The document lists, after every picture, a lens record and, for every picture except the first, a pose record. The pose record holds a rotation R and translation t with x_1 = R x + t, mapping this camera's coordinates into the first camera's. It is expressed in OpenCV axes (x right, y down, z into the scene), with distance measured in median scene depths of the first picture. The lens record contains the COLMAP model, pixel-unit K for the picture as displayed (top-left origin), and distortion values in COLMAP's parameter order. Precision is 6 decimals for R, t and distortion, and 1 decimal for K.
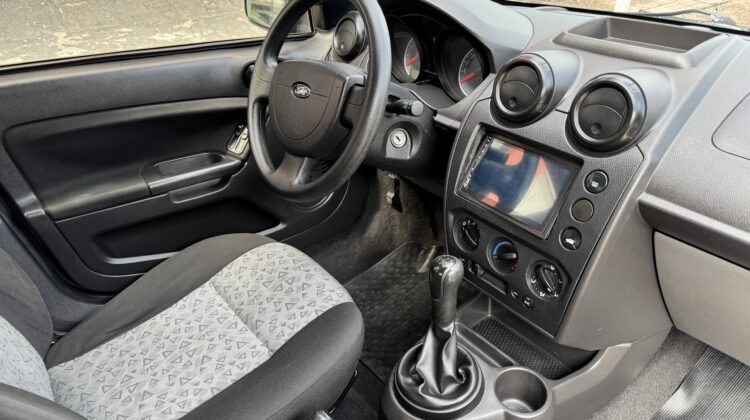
lens RADIAL K [[545.5, 0, 375.0], [0, 545.5, 210.0], [0, 0, 1]] dist [0.035987, -0.027620]
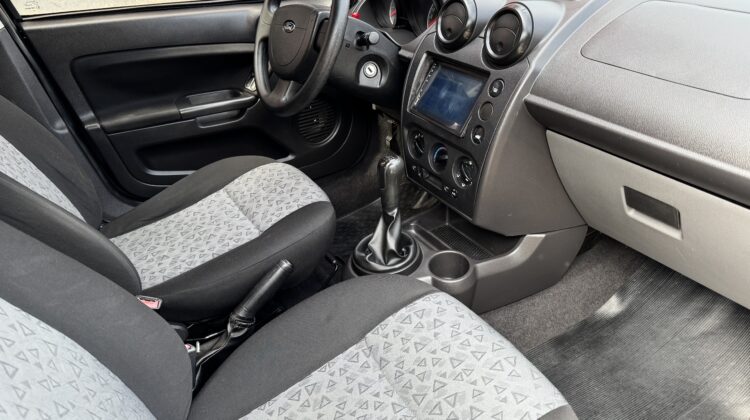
lens RADIAL K [[555.7, 0, 375.0], [0, 555.7, 210.0], [0, 0, 1]] dist [0.127635, -0.210782]
pose [[0.992010, 0.037162, -0.120560, 0.223807], [-0.037165, 0.999307, 0.002218, 0.186240], [0.120559, 0.002280, 0.992704, -0.259073]]
